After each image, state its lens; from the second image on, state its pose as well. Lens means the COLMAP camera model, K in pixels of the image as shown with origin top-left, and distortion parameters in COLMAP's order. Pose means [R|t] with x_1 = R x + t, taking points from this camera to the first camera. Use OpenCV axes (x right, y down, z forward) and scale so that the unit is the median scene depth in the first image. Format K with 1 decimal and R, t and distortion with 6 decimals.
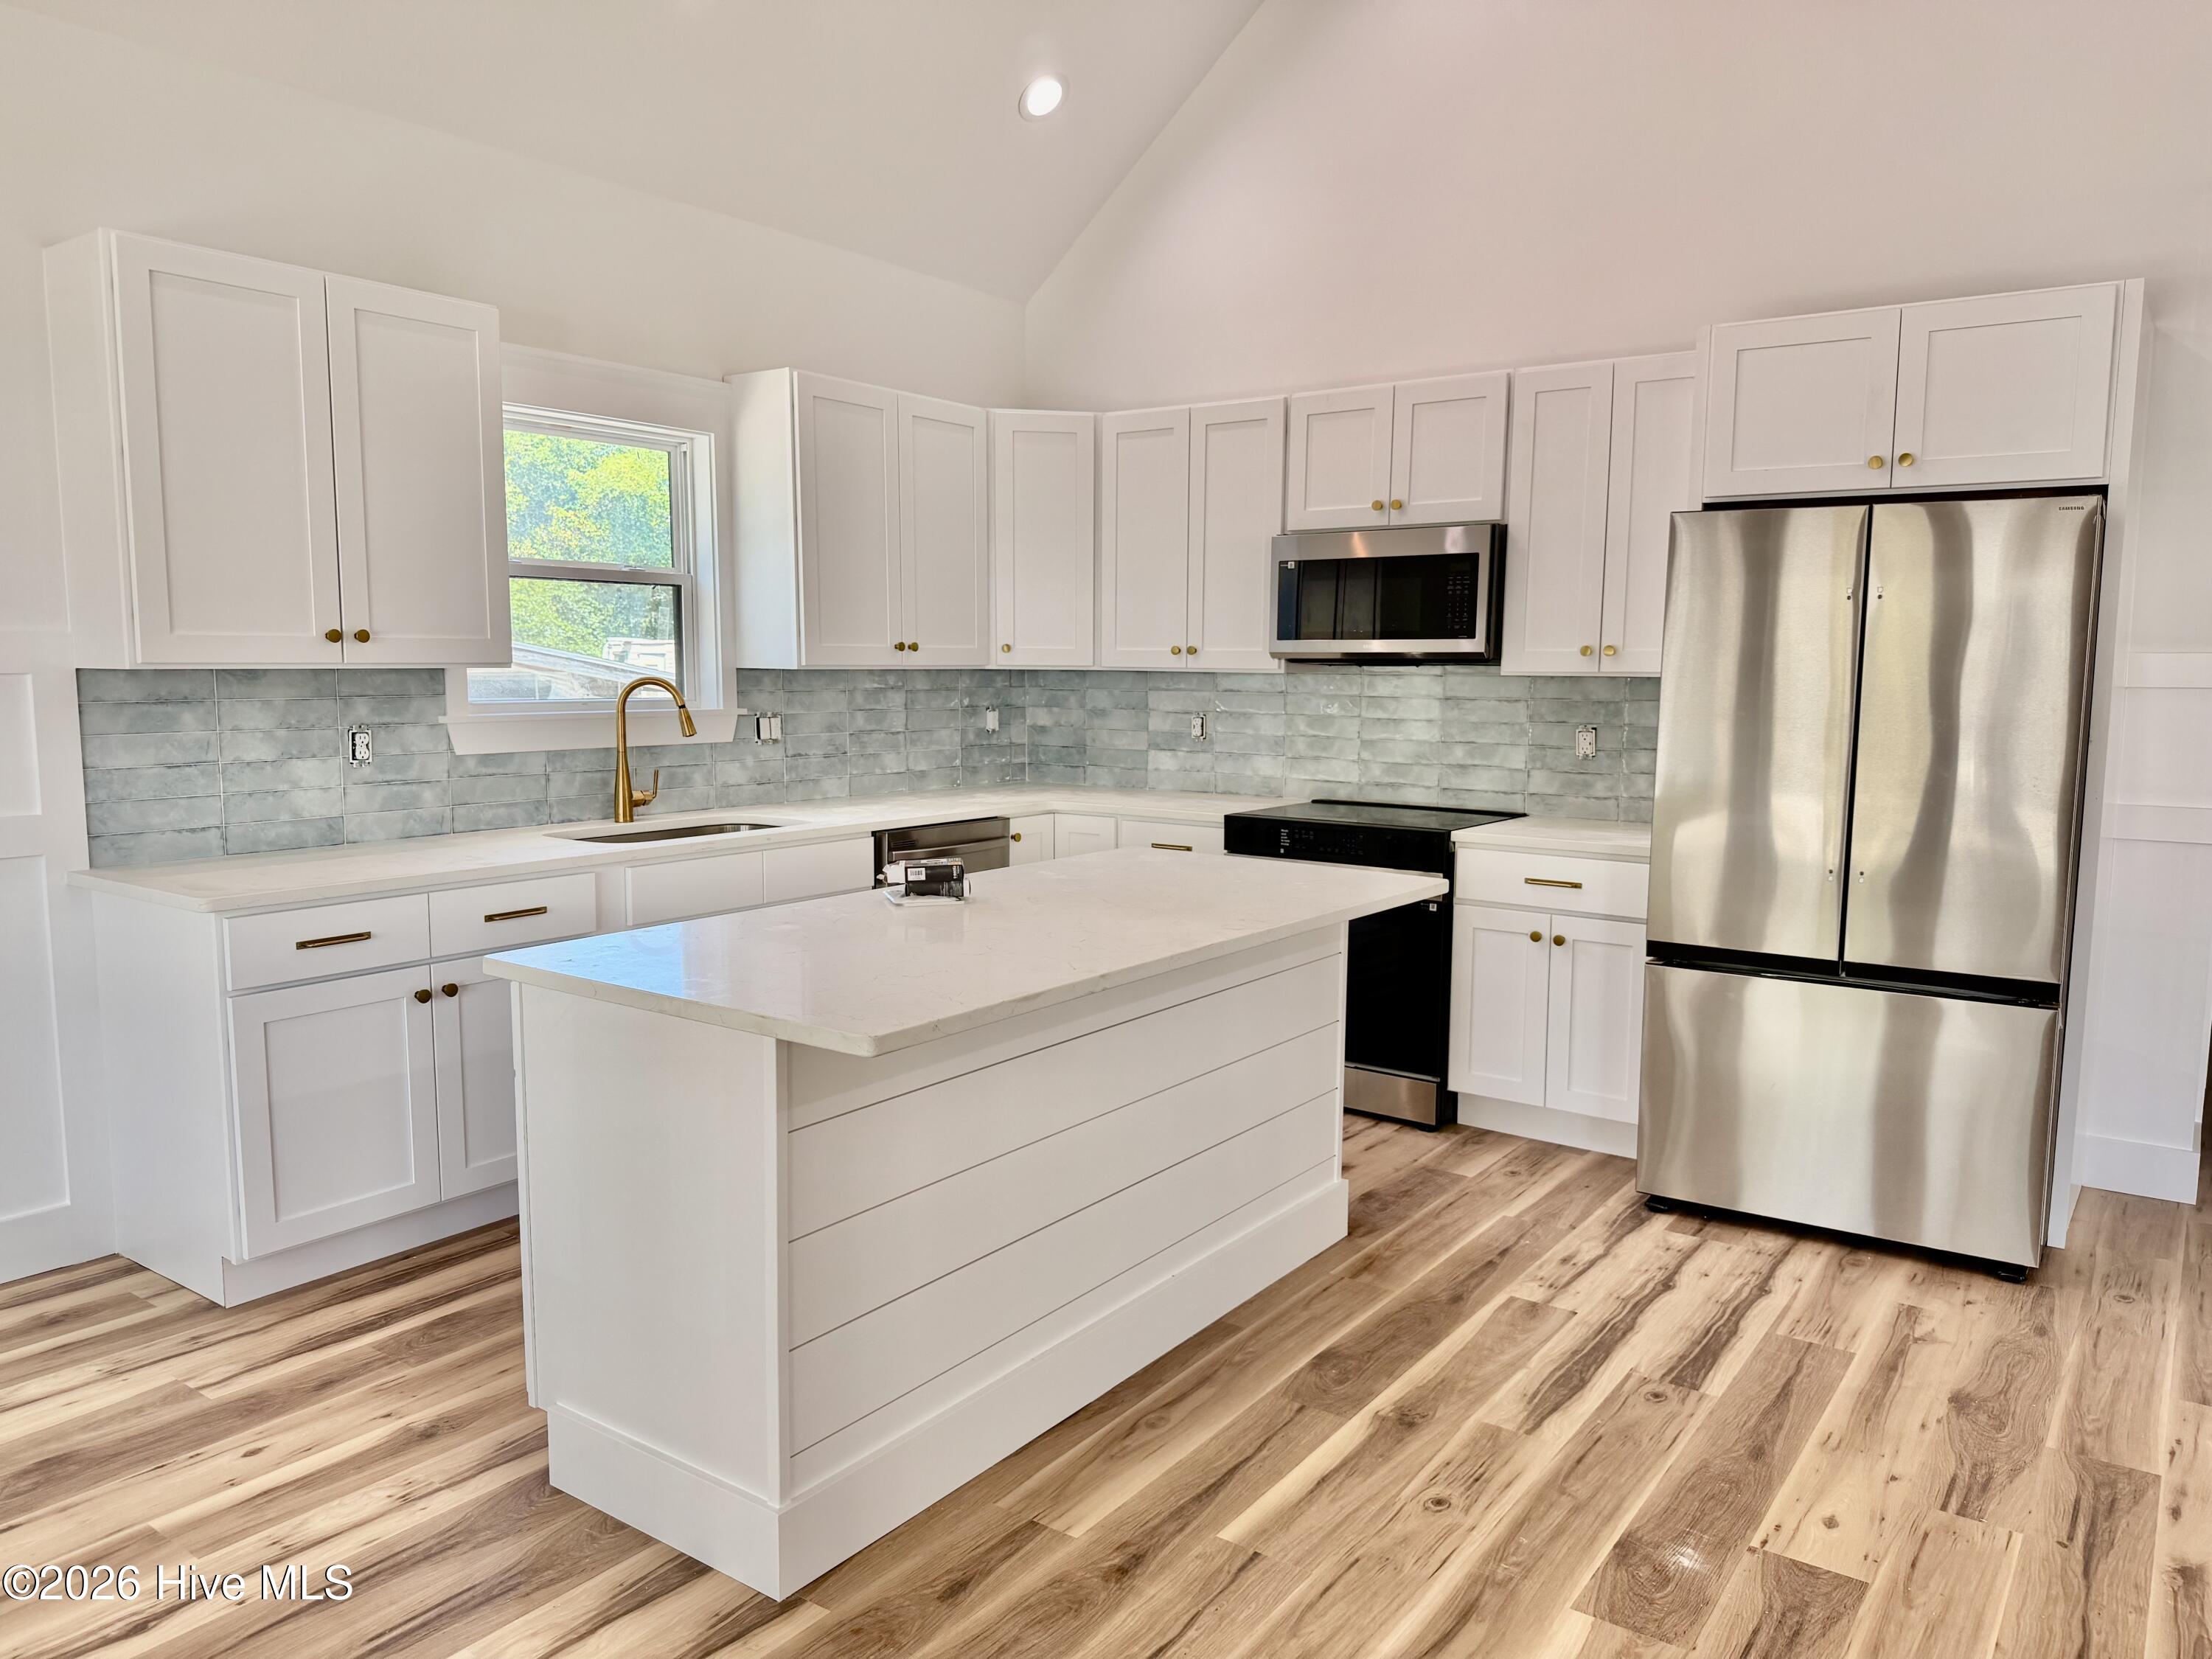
lens RADIAL K [[1541.8, 0, 1116.1], [0, 1541.8, 835.9], [0, 0, 1]] dist [0.053654, -0.070763]
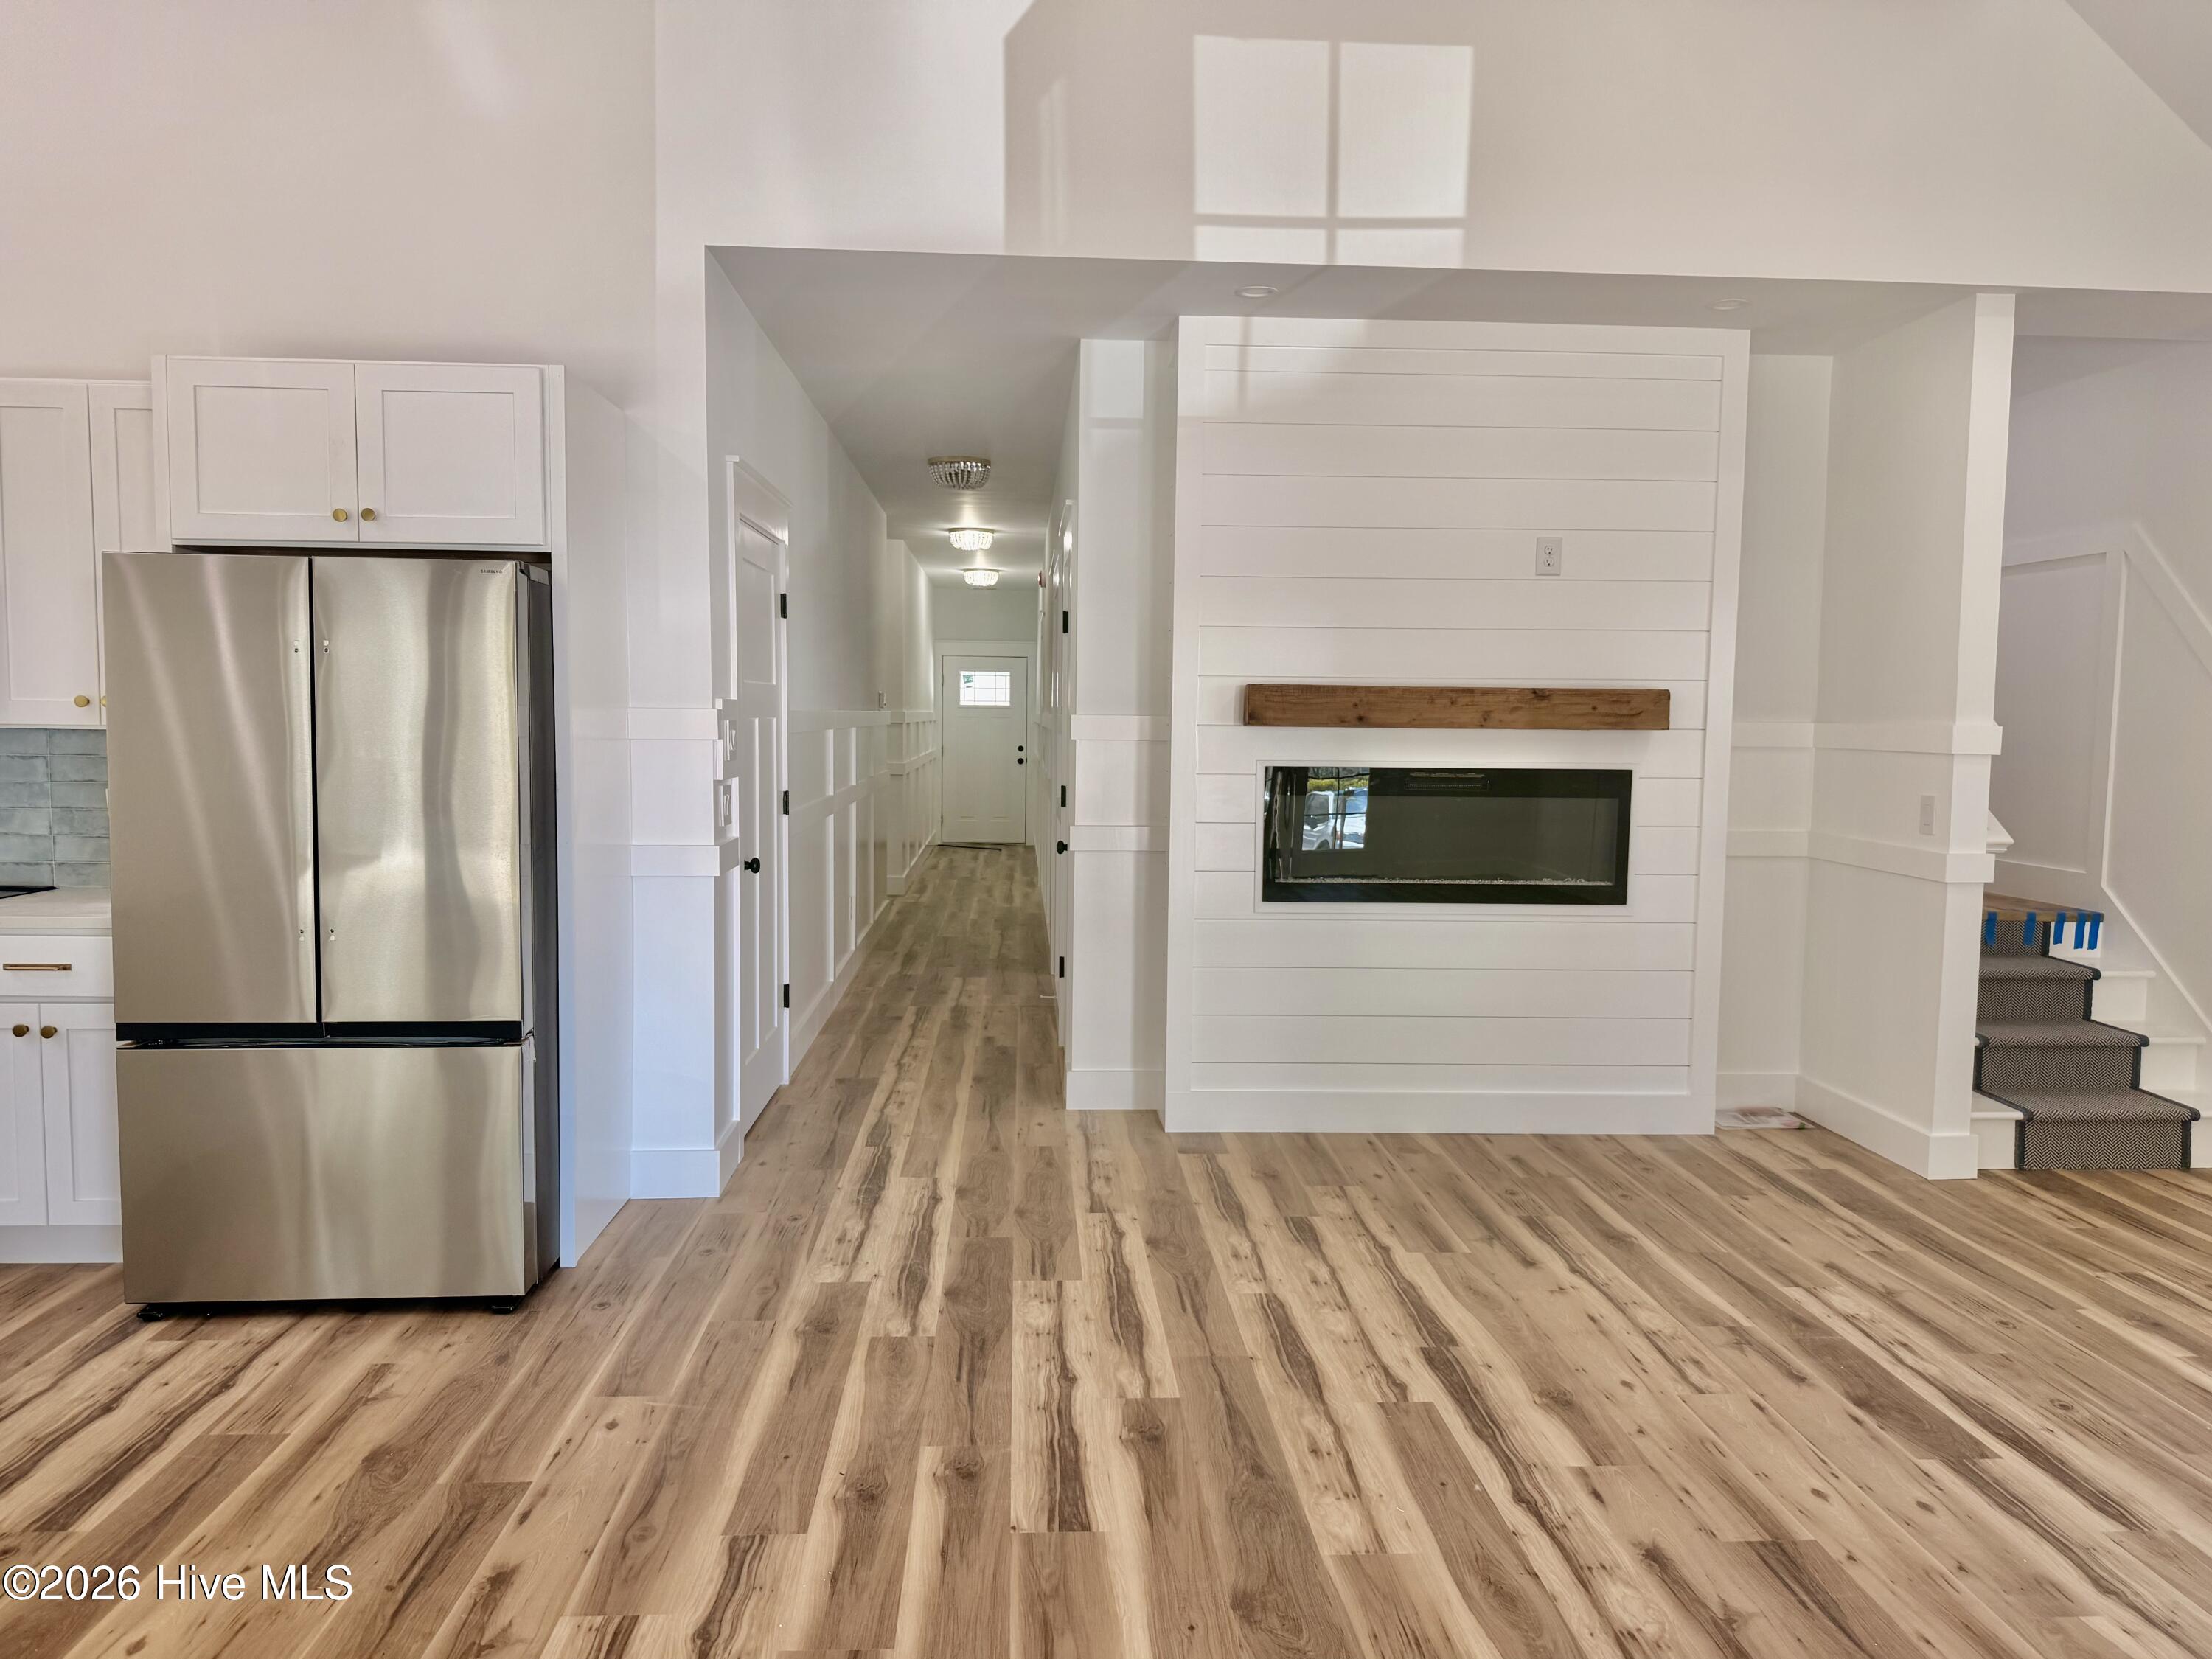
lens RADIAL K [[1541.8, 0, 1114.8], [0, 1541.8, 839.9], [0, 0, 1]] dist [0.053654, -0.070763]
pose [[0.779879, -0.048280, 0.624066, 0.198830], [0.065673, 0.997829, -0.004874, 0.002944], [-0.622476, 0.044785, 0.781357, -0.059042]]
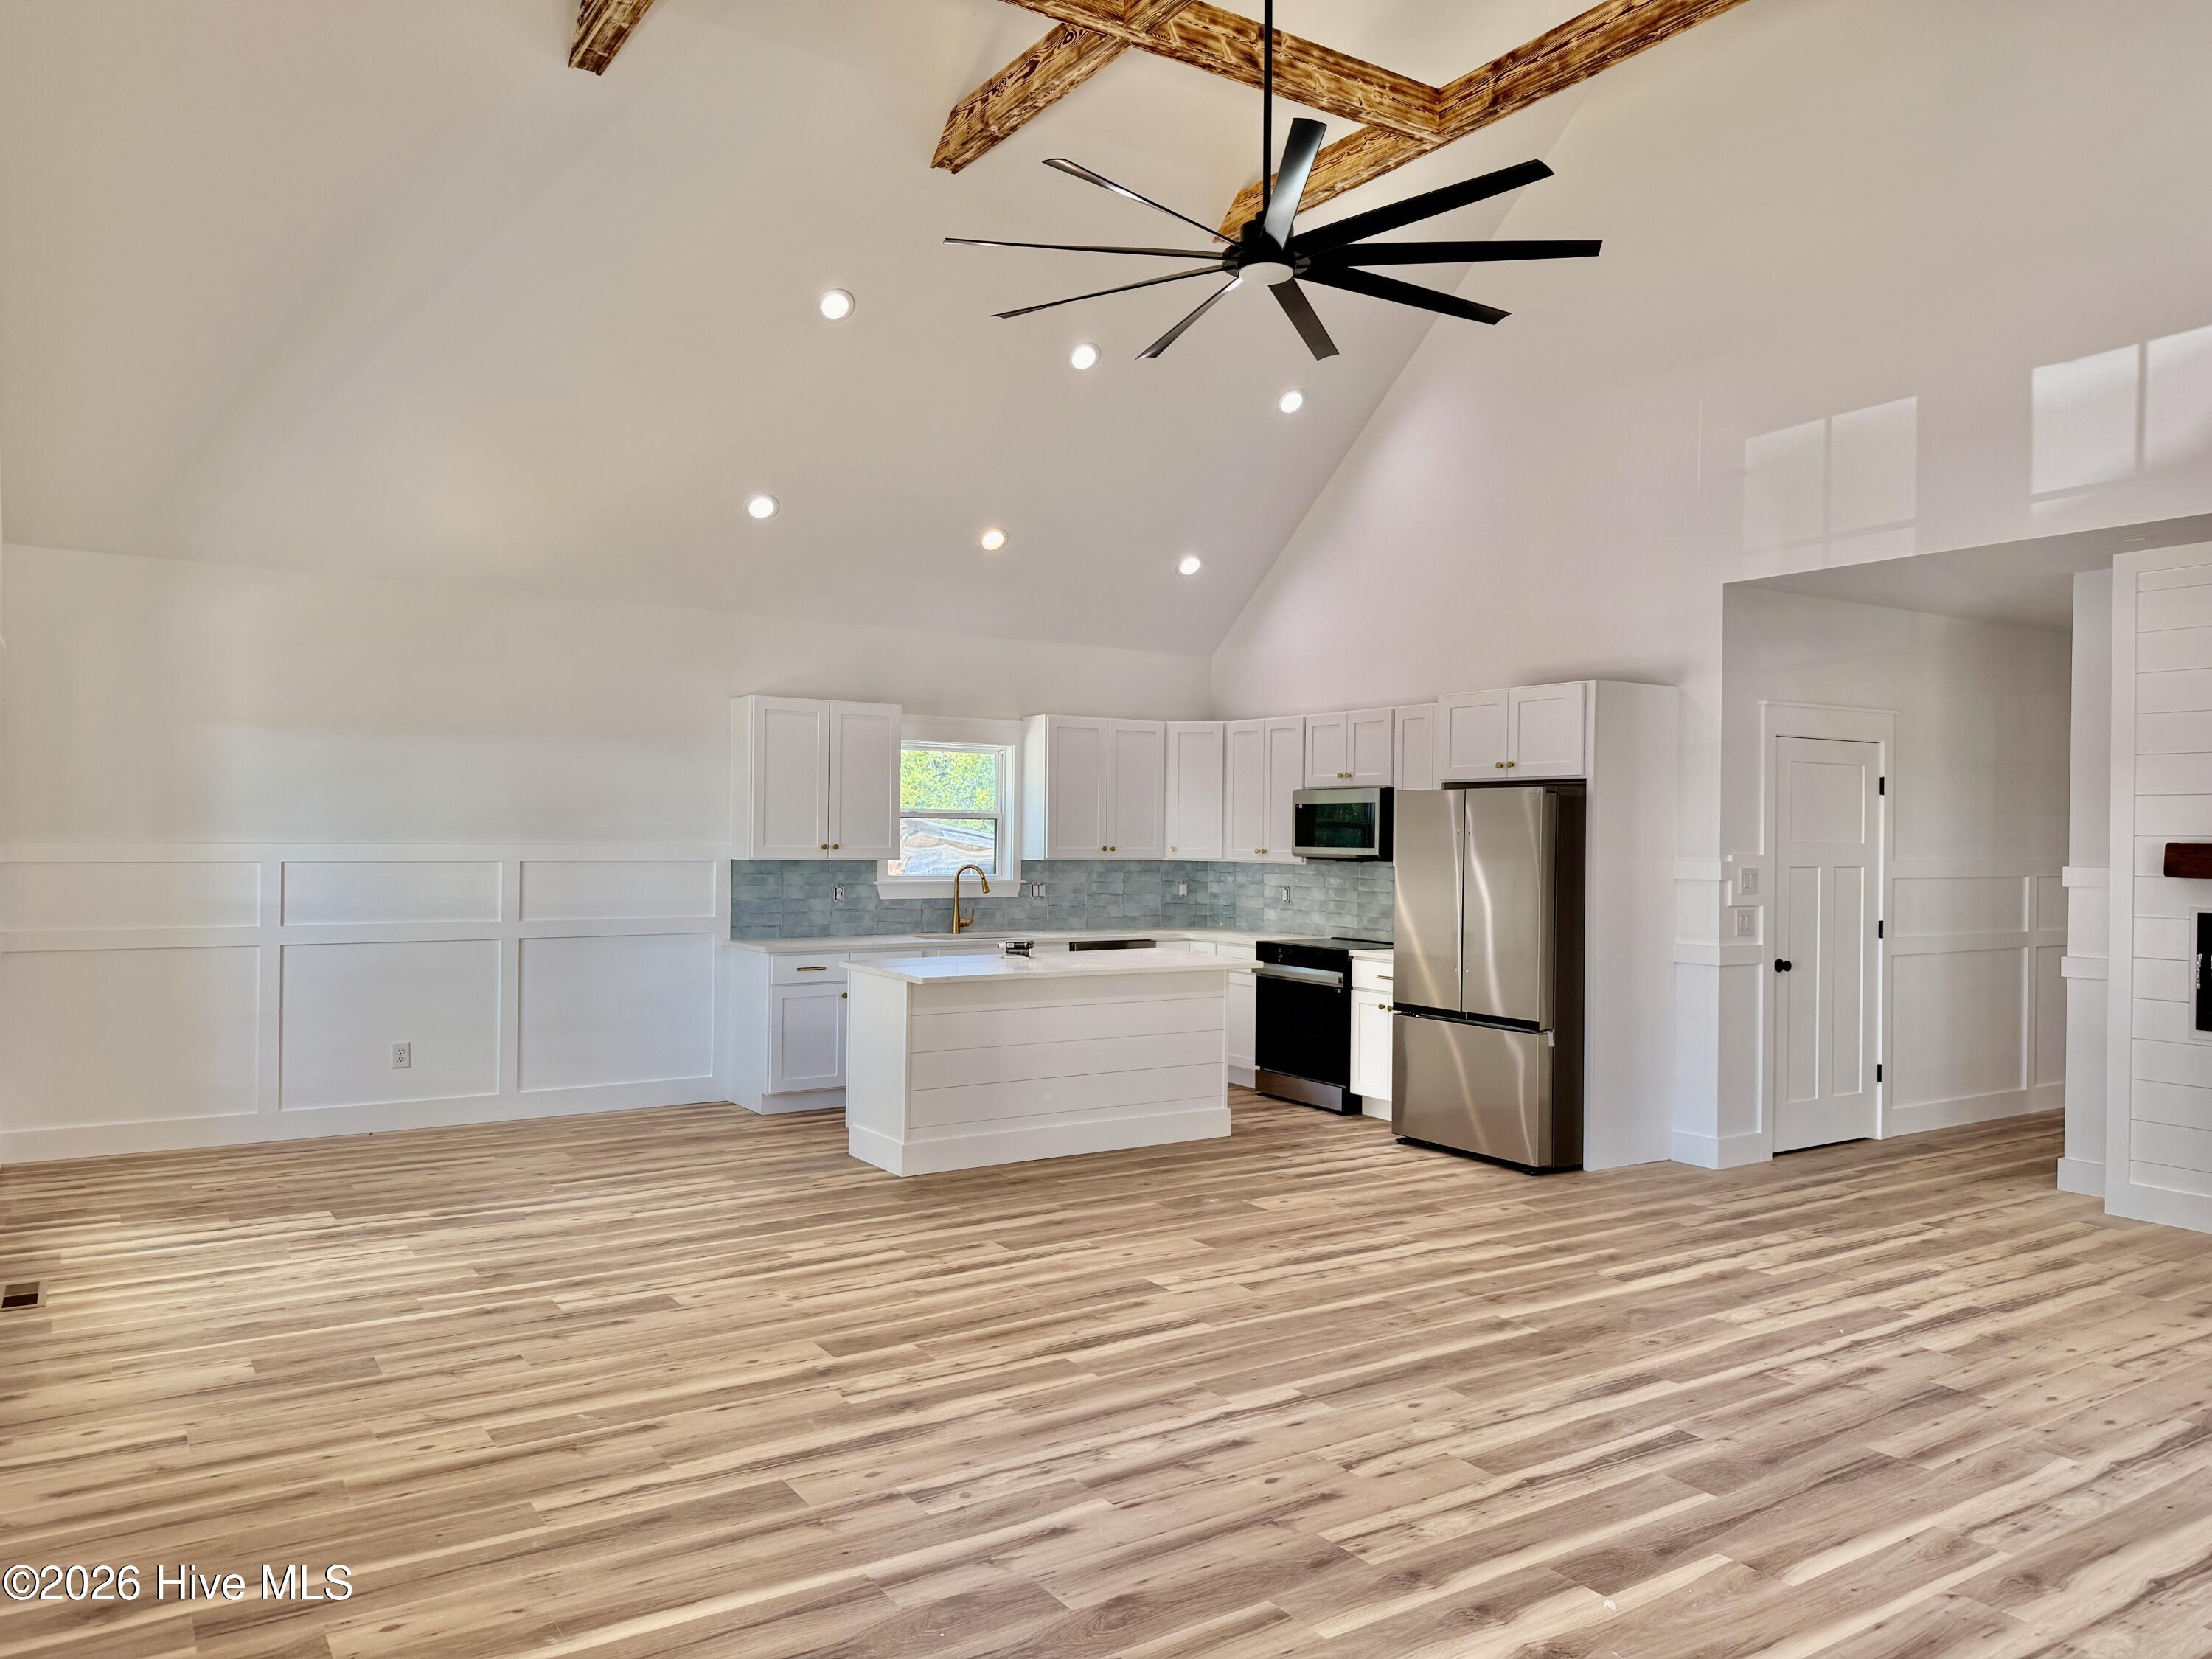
lens RADIAL K [[1541.8, 0, 1113.5], [0, 1541.8, 831.0], [0, 0, 1]] dist [0.053654, -0.070763]
pose [[0.932845, 0.003057, -0.360264, 0.600986], [-0.046343, 0.992675, -0.111575, 0.072614], [0.357284, 0.120778, 0.926154, -0.821539]]
